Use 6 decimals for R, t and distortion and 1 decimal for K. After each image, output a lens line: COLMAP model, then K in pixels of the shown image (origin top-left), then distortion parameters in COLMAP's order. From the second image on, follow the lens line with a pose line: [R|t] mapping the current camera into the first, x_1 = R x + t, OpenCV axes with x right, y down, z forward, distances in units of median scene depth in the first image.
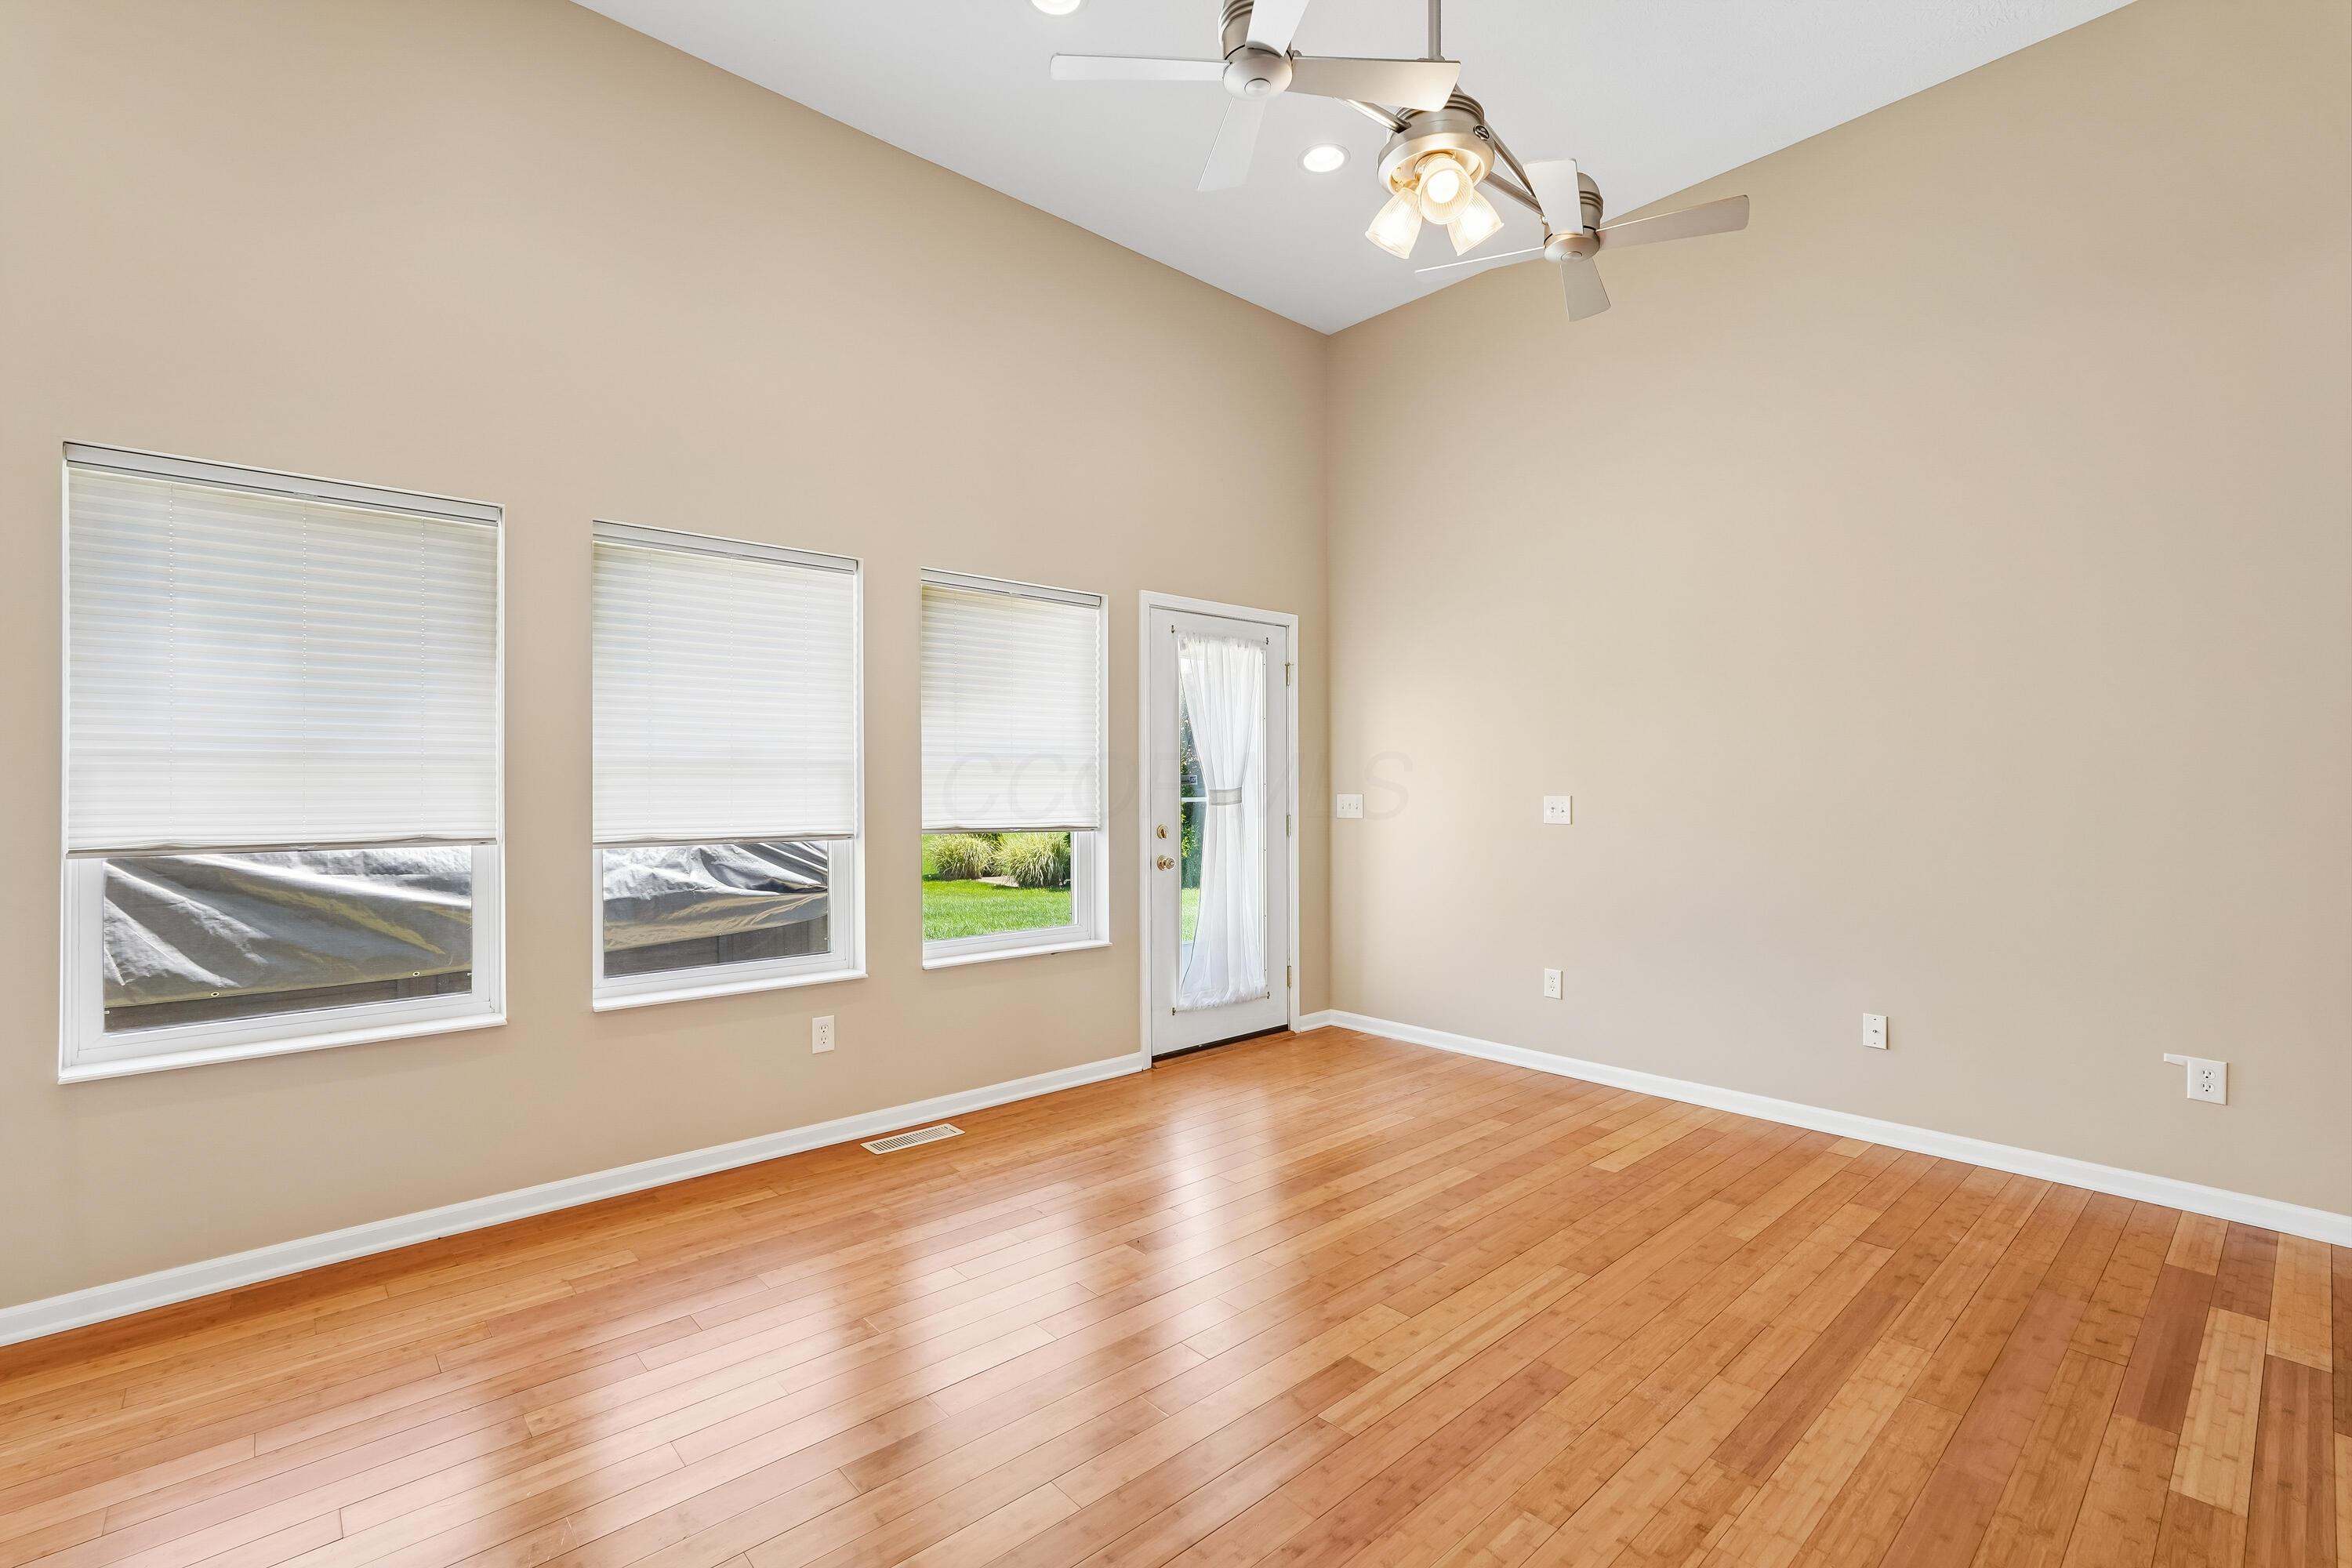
lens RADIAL K [[1028.4, 0, 1177.8], [0, 1028.4, 787.8], [0, 0, 1]] dist [-0.007975, 0.001426]
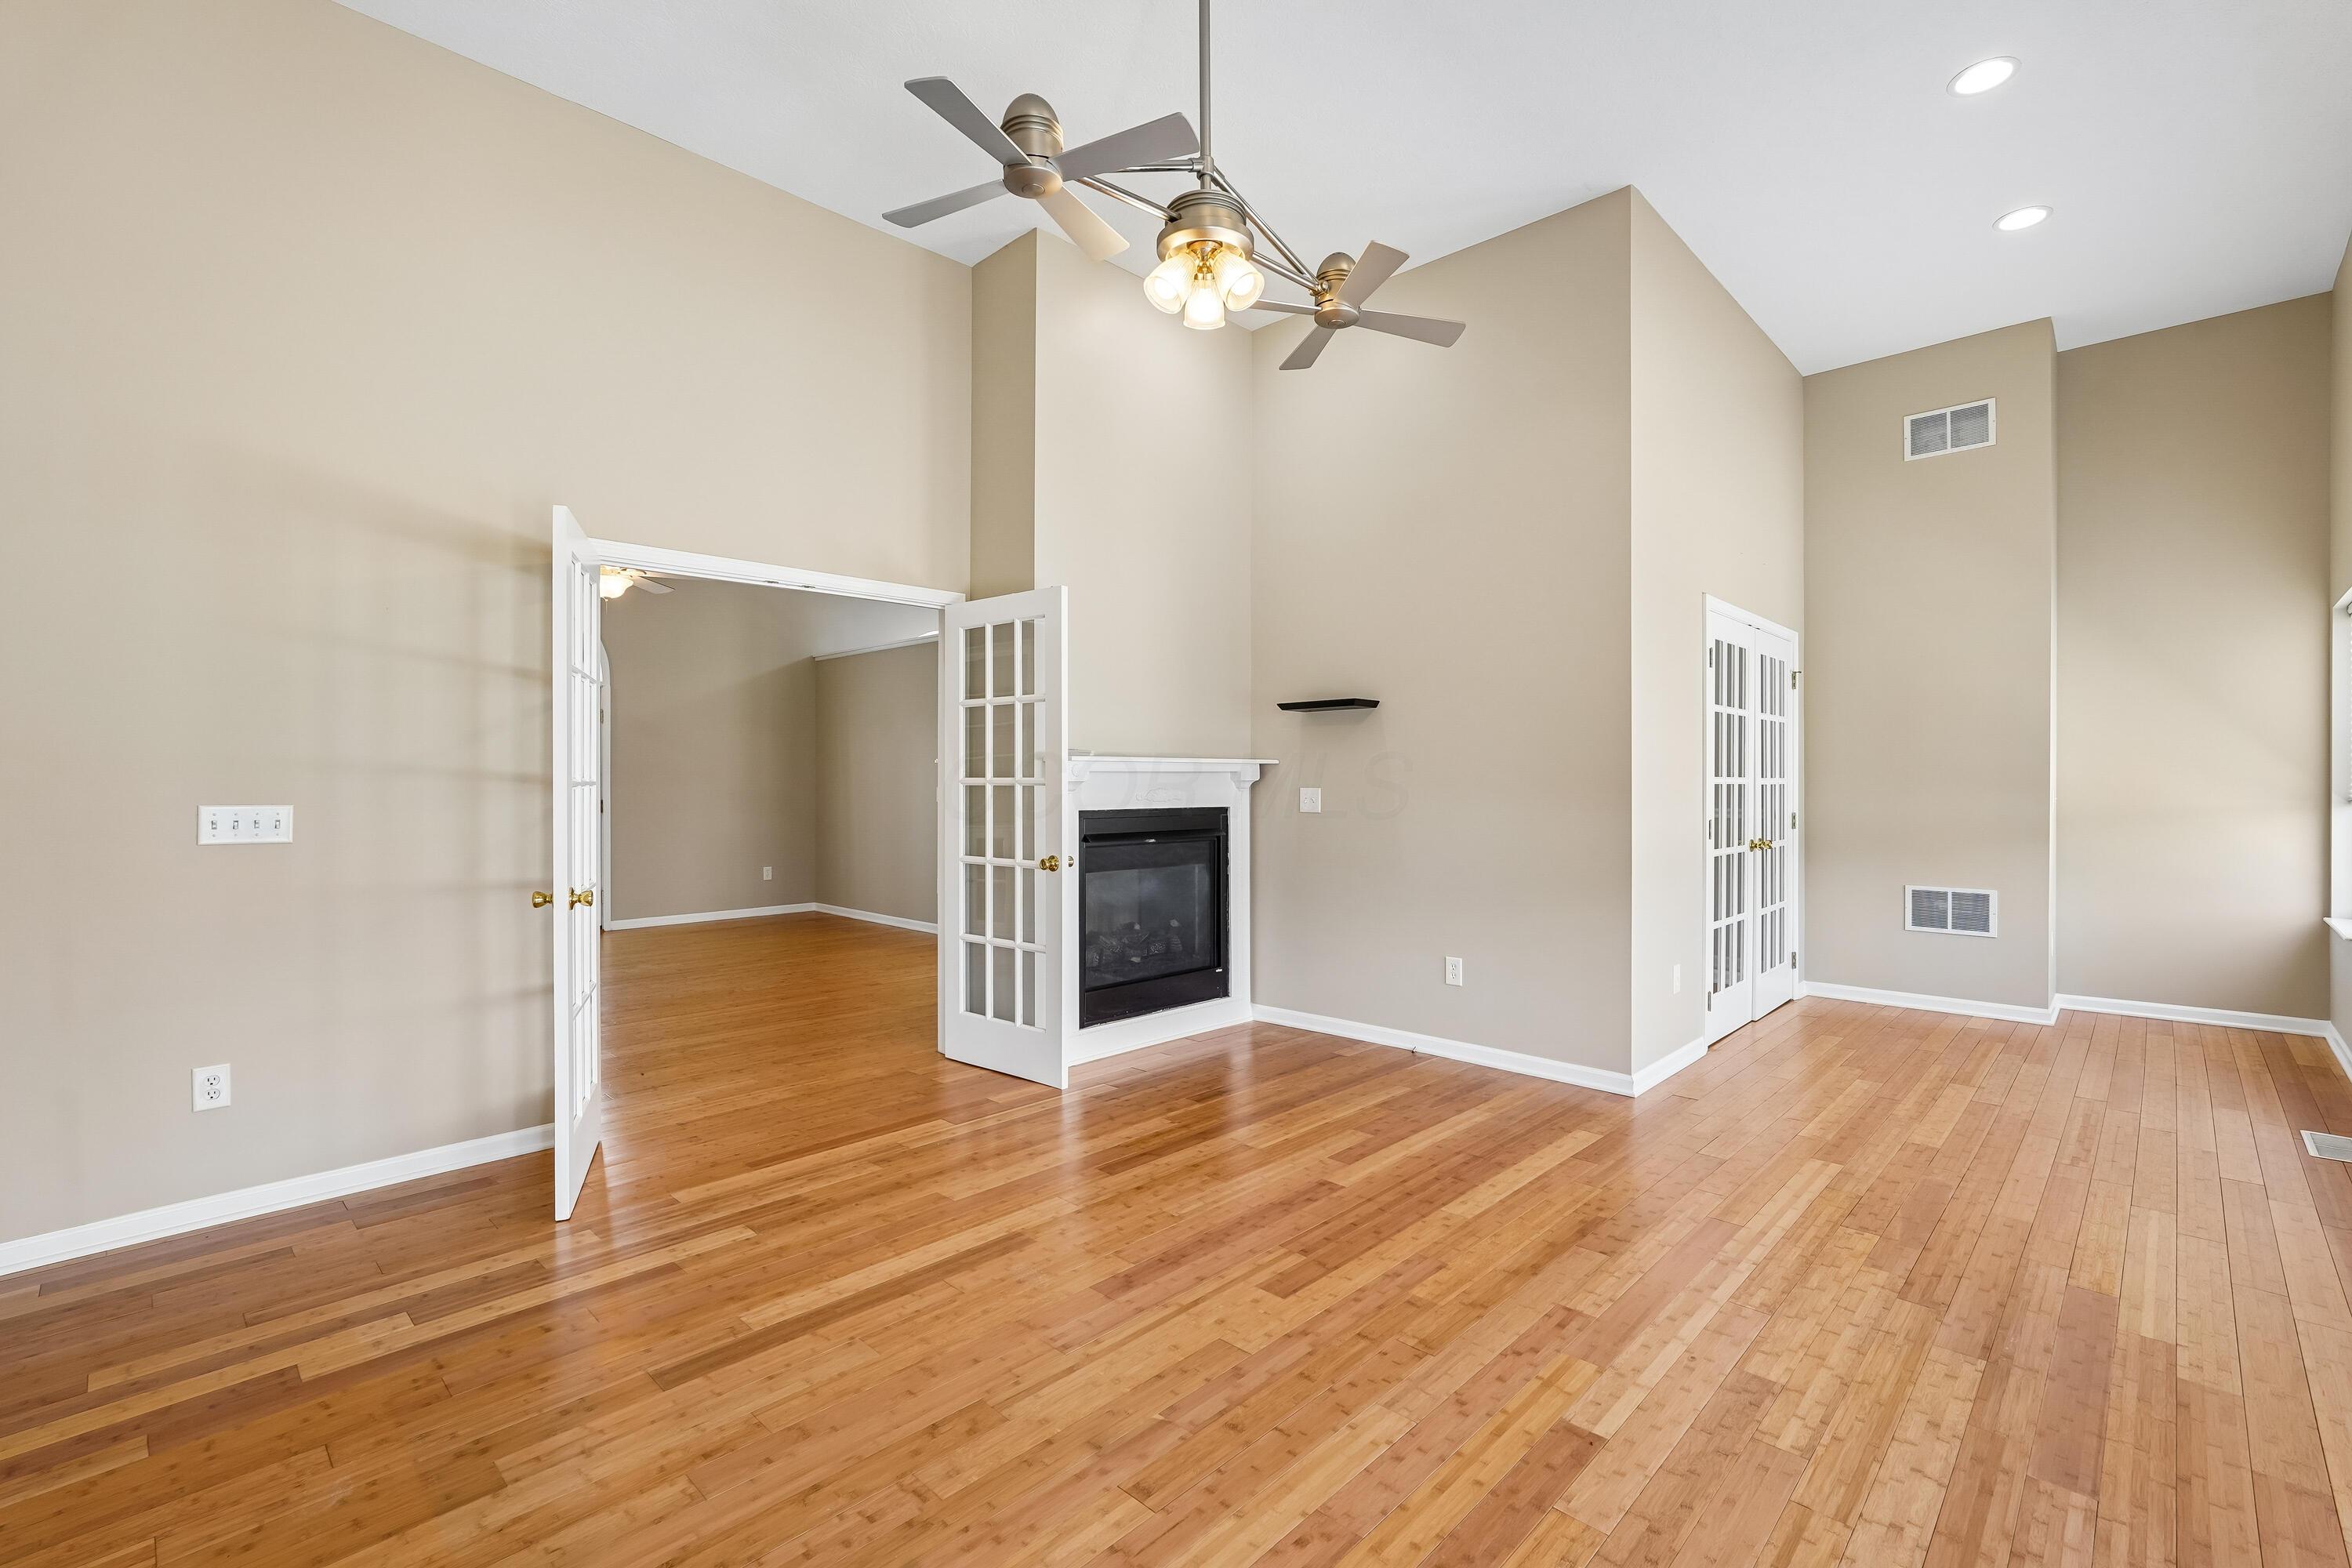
lens RADIAL K [[1028.4, 0, 1174.4], [0, 1028.4, 784.3], [0, 0, 1]] dist [-0.007975, 0.001426]
pose [[-0.997318, 0.003506, -0.073105, 0.339310], [0.003545, 0.999994, -0.000403, 0.003998], [0.073103, -0.000661, -0.997324, 1.960070]]
